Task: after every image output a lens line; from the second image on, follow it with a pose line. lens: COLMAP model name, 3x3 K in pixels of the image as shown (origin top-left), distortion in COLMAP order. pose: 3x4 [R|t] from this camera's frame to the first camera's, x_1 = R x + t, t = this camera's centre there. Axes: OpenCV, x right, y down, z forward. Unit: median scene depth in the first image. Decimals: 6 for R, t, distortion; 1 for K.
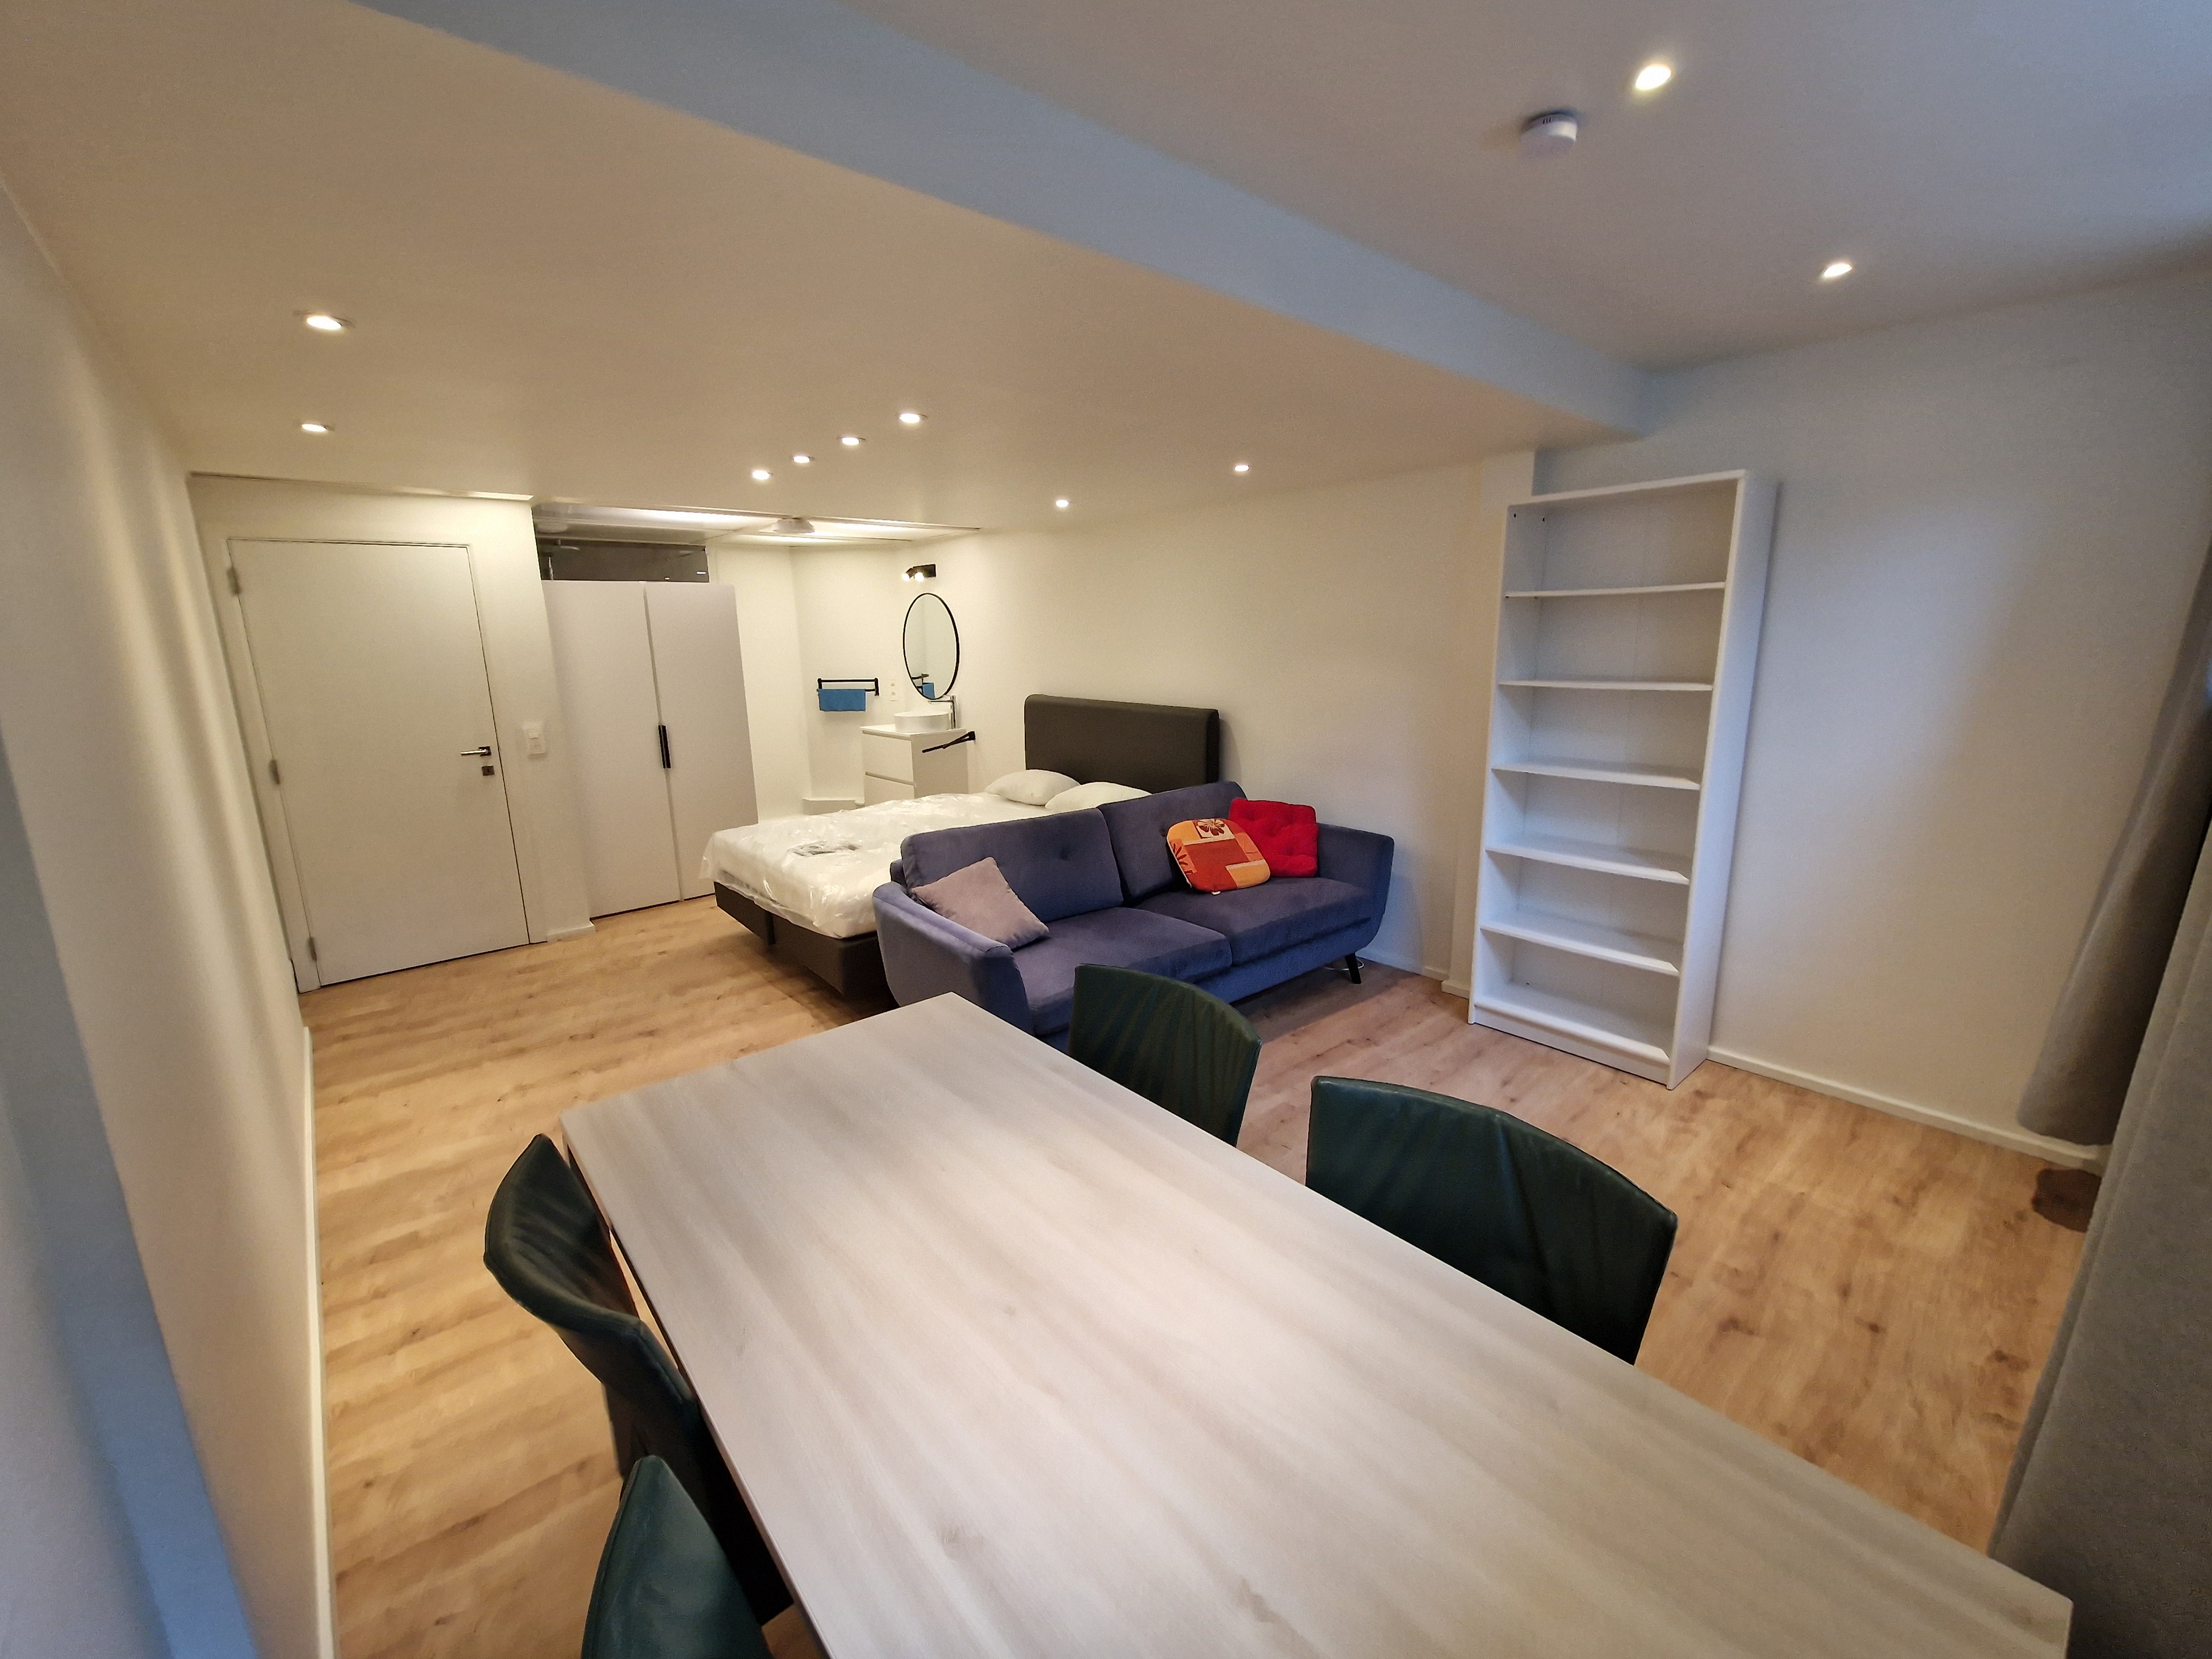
lens RADIAL K [[910.3, 0, 1111.2], [0, 910.3, 828.8], [0, 0, 1]] dist [0.002325, 0.000074]
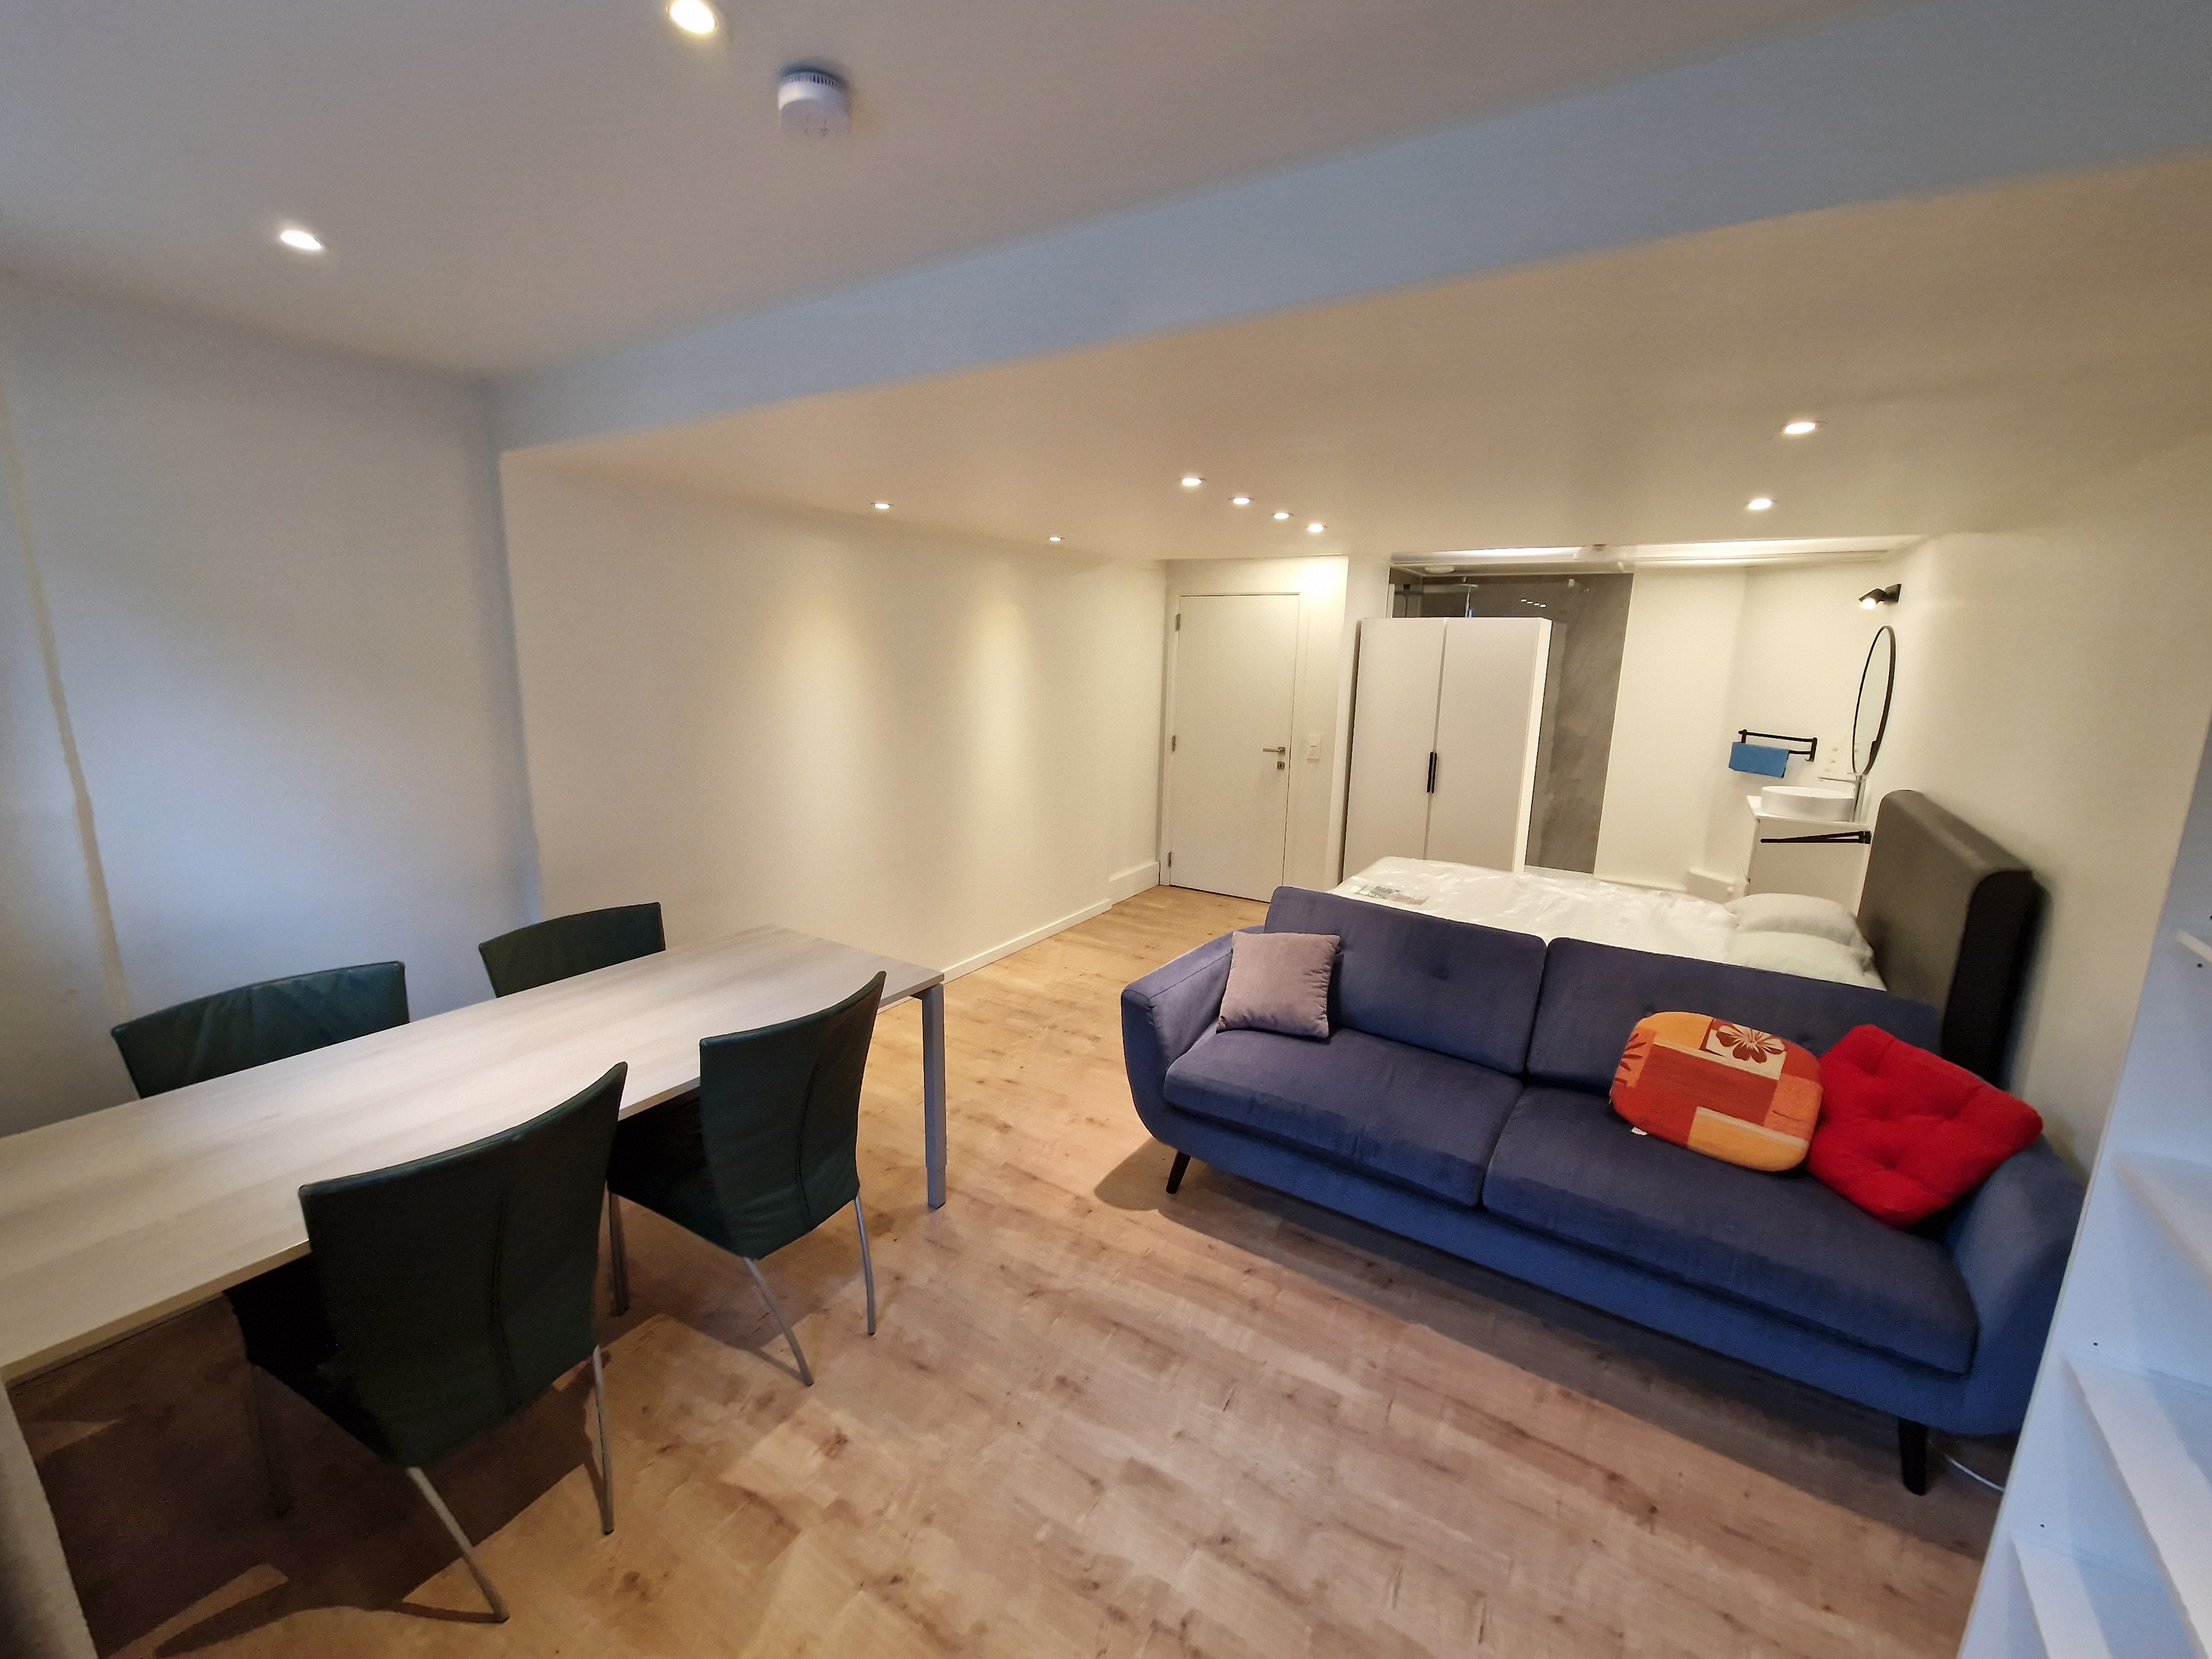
lens RADIAL K [[910.3, 0, 1111.2], [0, 910.3, 828.8], [0, 0, 1]] dist [0.002325, 0.000074]
pose [[0.276899, 0.217664, -0.935921, 0.564051], [-0.232356, 0.960268, 0.154582, -0.142490], [0.932383, 0.174663, 0.316473, 0.449971]]
